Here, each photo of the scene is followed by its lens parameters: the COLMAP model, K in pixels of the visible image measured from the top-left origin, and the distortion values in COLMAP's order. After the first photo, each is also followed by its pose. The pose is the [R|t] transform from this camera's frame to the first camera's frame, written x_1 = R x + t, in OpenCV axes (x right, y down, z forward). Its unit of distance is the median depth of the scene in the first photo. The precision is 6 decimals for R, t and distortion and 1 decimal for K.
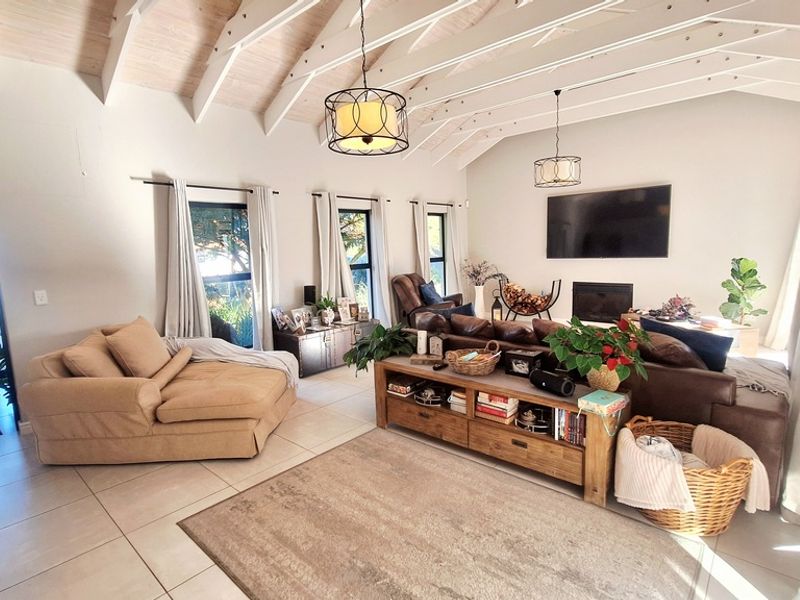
lens RADIAL K [[428.3, 0, 397.7], [0, 428.3, 303.4], [0, 0, 1]] dist [-0.016433, 0.001034]
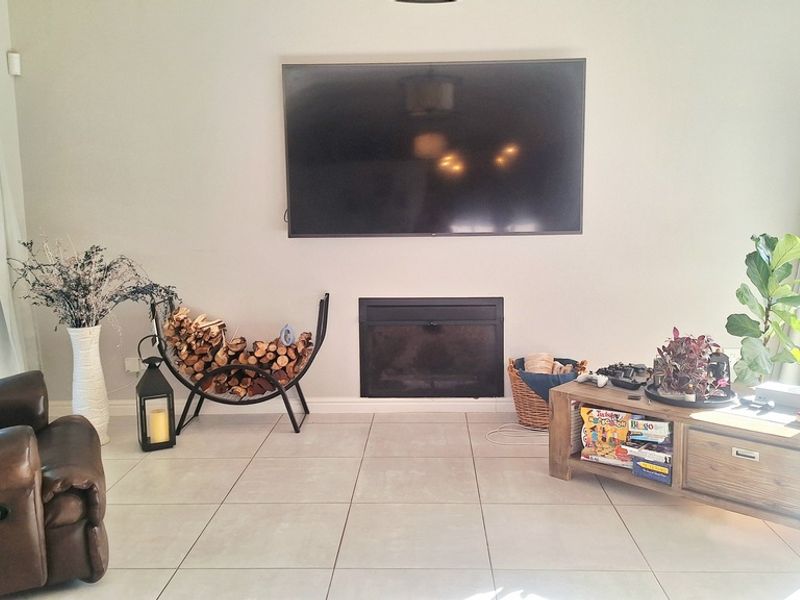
lens RADIAL K [[733.8, 0, 414.6], [0, 733.8, 268.5], [0, 0, 1]] dist [0.084337, -0.003710]
pose [[0.759648, -0.036978, 0.649282, 0.024135], [0.072988, 0.996922, -0.028617, -0.054479], [-0.646225, 0.069129, 0.760009, 0.466078]]
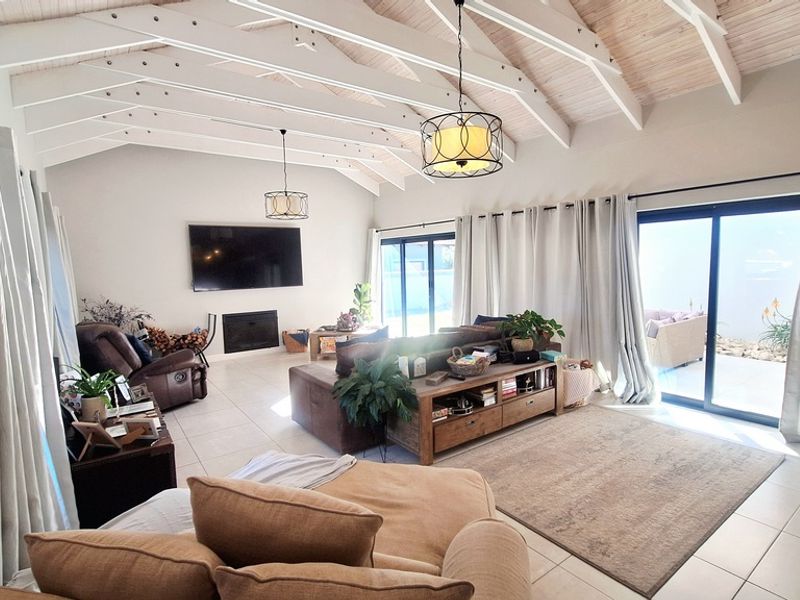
lens RADIAL K [[428.3, 0, 397.7], [0, 428.3, 303.4], [0, 0, 1]] dist [-0.016433, 0.001034]
pose [[0.212513, -0.062401, 0.975164, -0.448137], [0.151391, 0.988012, 0.030231, -0.044586], [-0.965359, 0.141206, 0.219412, 0.393668]]
